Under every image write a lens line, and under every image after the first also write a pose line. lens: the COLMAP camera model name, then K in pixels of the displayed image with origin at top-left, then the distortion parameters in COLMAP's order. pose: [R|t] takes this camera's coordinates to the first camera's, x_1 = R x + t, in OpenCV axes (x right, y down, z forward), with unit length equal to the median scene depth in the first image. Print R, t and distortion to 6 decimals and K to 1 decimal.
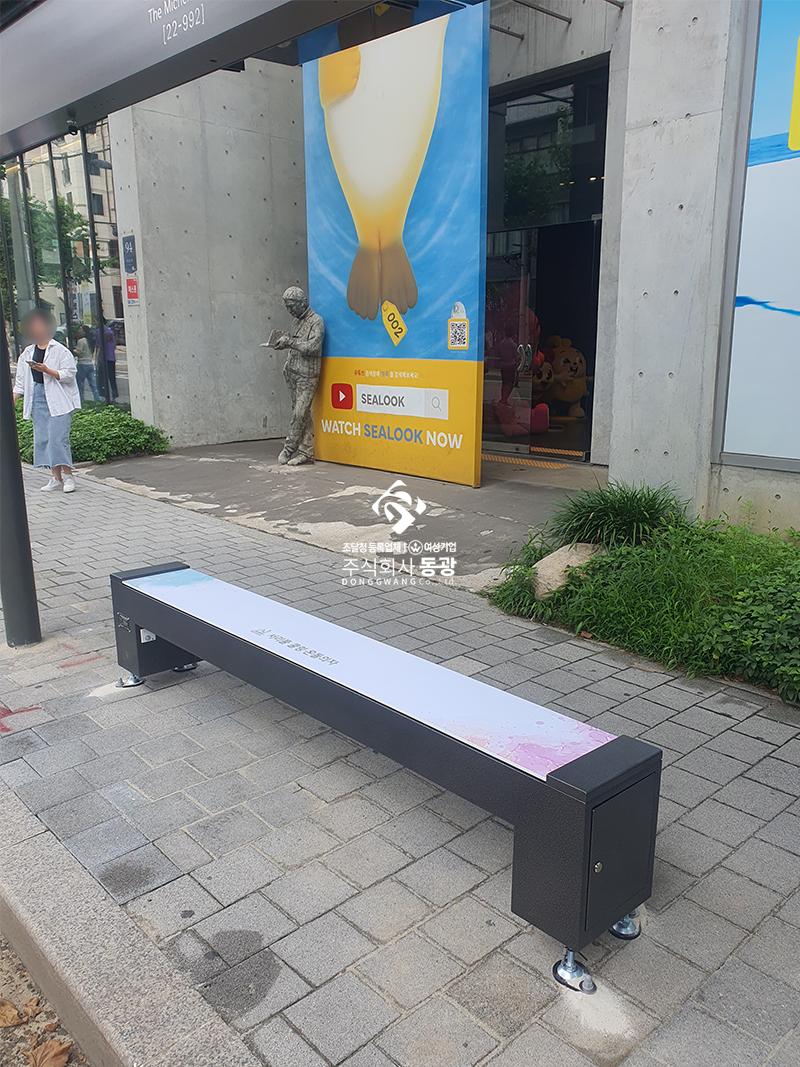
lens RADIAL K [[842.3, 0, 405.6], [0, 842.3, 558.1], [0, 0, 1]] dist [0.007363, 0.001184]
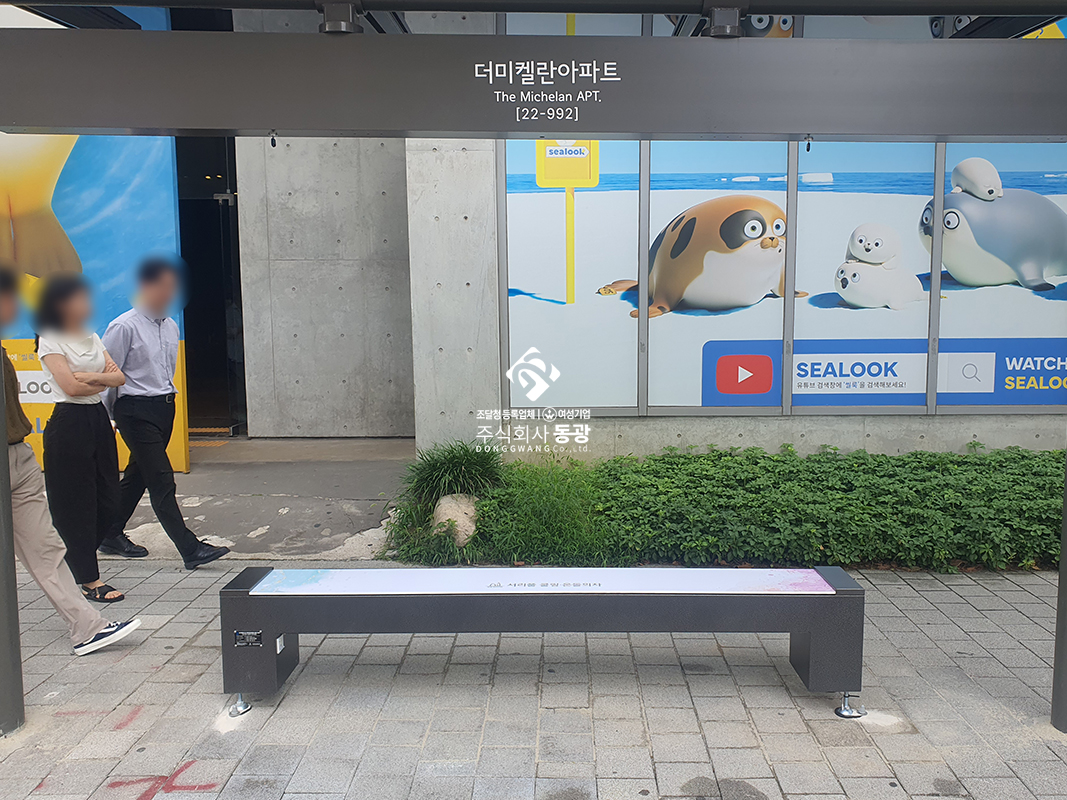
lens RADIAL K [[911.4, 0, 530.9], [0, 911.4, 426.1], [0, 0, 1]] dist [0.054845, -0.140668]
pose [[0.687784, -0.100054, 0.718987, -0.702718], [0.184068, 0.982123, -0.039407, -0.048677], [-0.702191, 0.159446, 0.693905, 0.047951]]
